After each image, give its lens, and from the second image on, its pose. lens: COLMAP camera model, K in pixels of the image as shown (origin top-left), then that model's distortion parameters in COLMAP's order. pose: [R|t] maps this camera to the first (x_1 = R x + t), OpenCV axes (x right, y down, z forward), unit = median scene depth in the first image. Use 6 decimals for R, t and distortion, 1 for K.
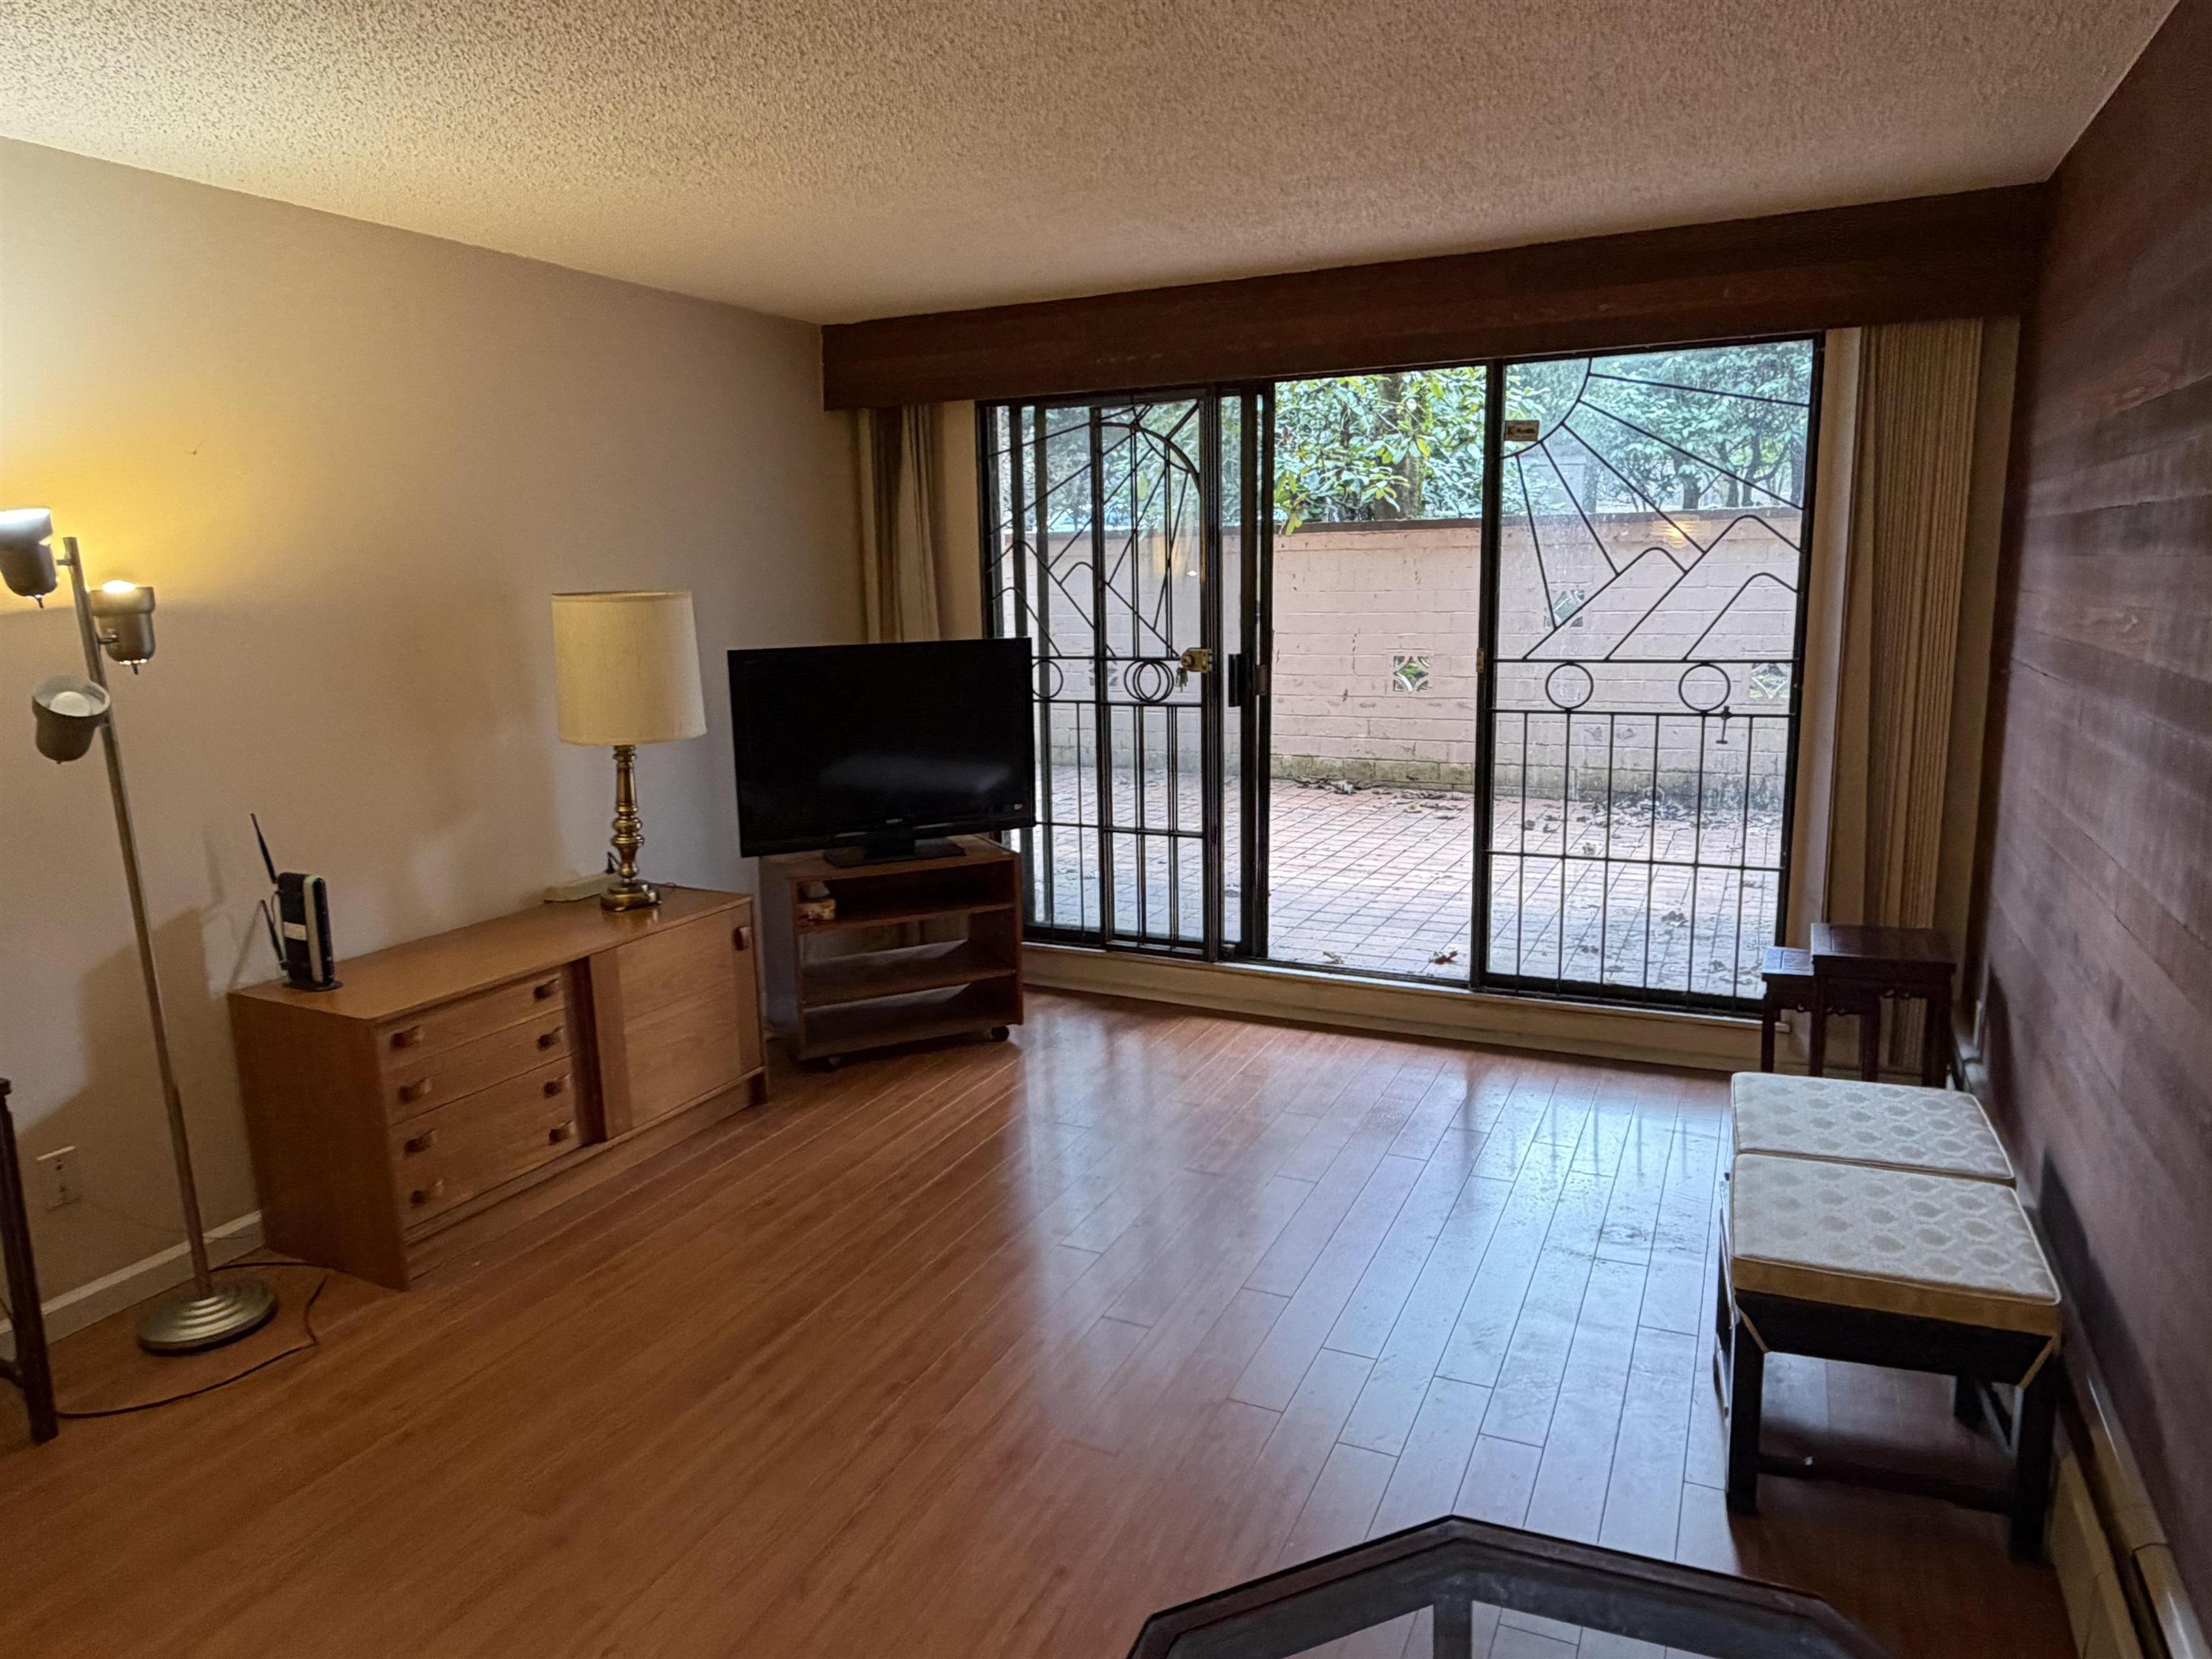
lens RADIAL K [[1407.6, 0, 1107.3], [0, 1407.6, 825.3], [0, 0, 1]] dist [-0.009734, -0.000063]
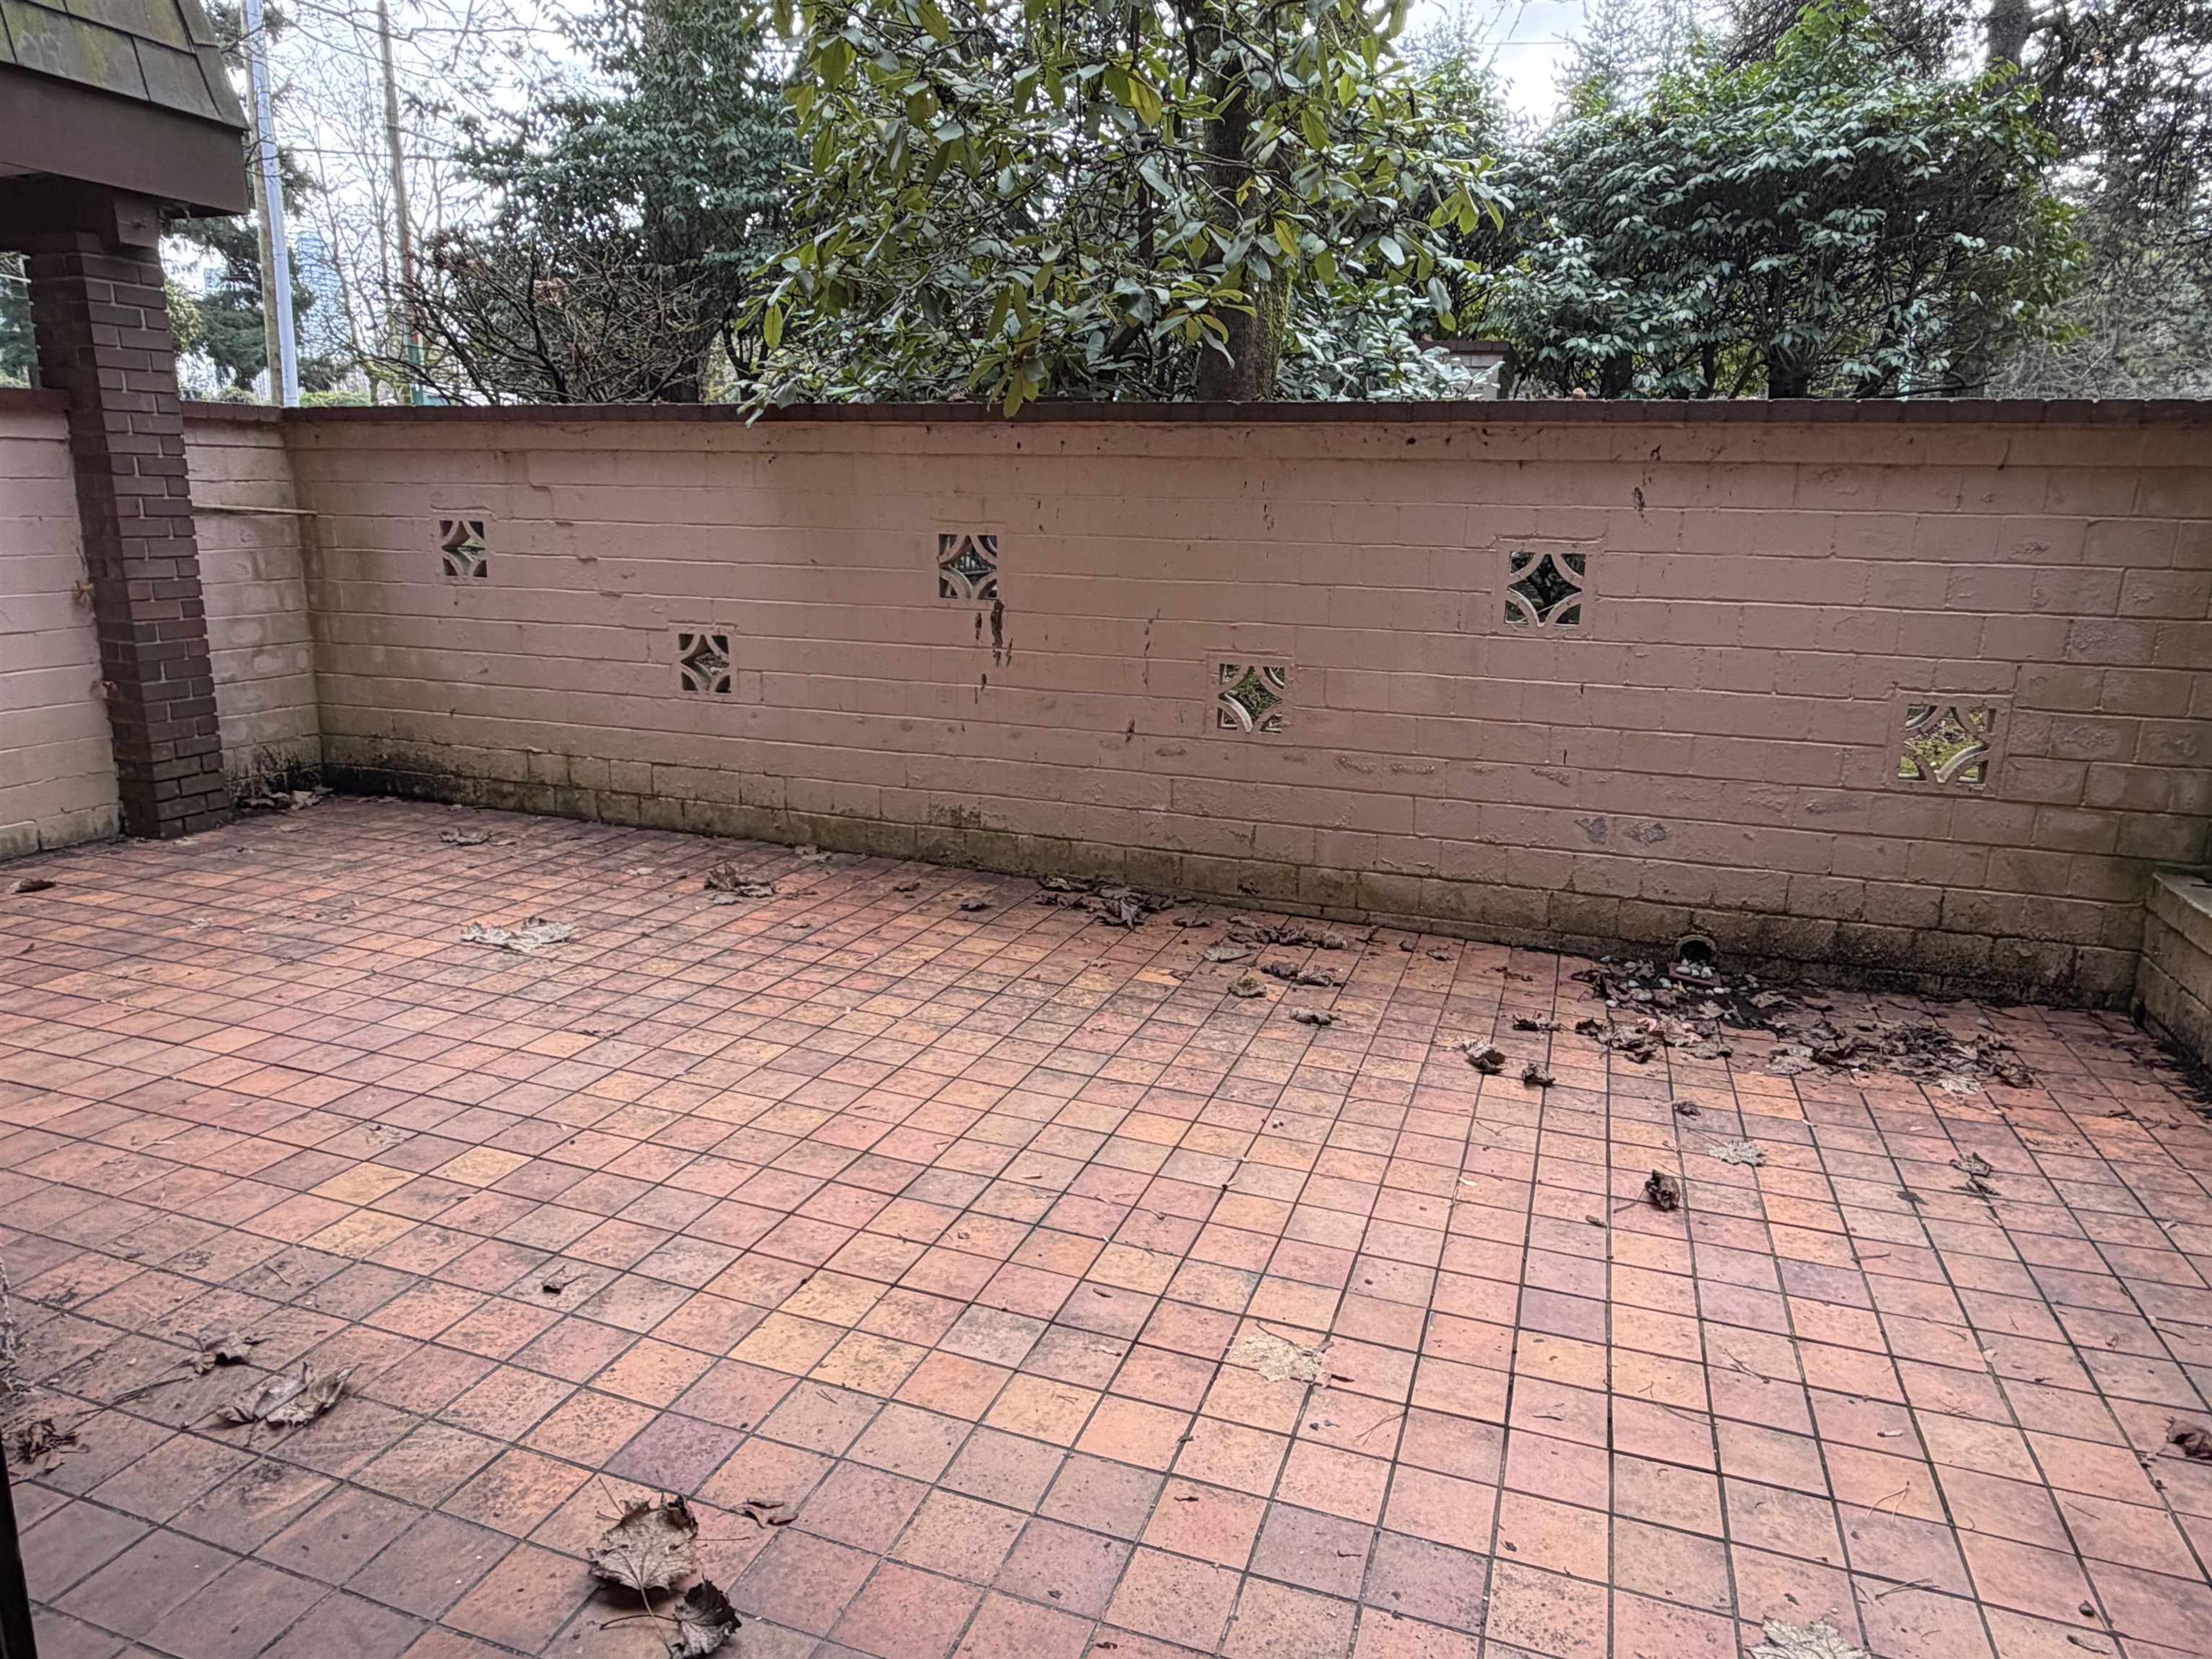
lens RADIAL K [[1407.6, 0, 1104.1], [0, 1407.6, 833.6], [0, 0, 1]] dist [-0.009734, -0.000063]
pose [[0.993747, 0.014015, 0.110776, 0.100427], [-0.019202, 0.998762, 0.045893, -0.078219], [-0.109996, -0.047733, 0.992785, 0.466041]]
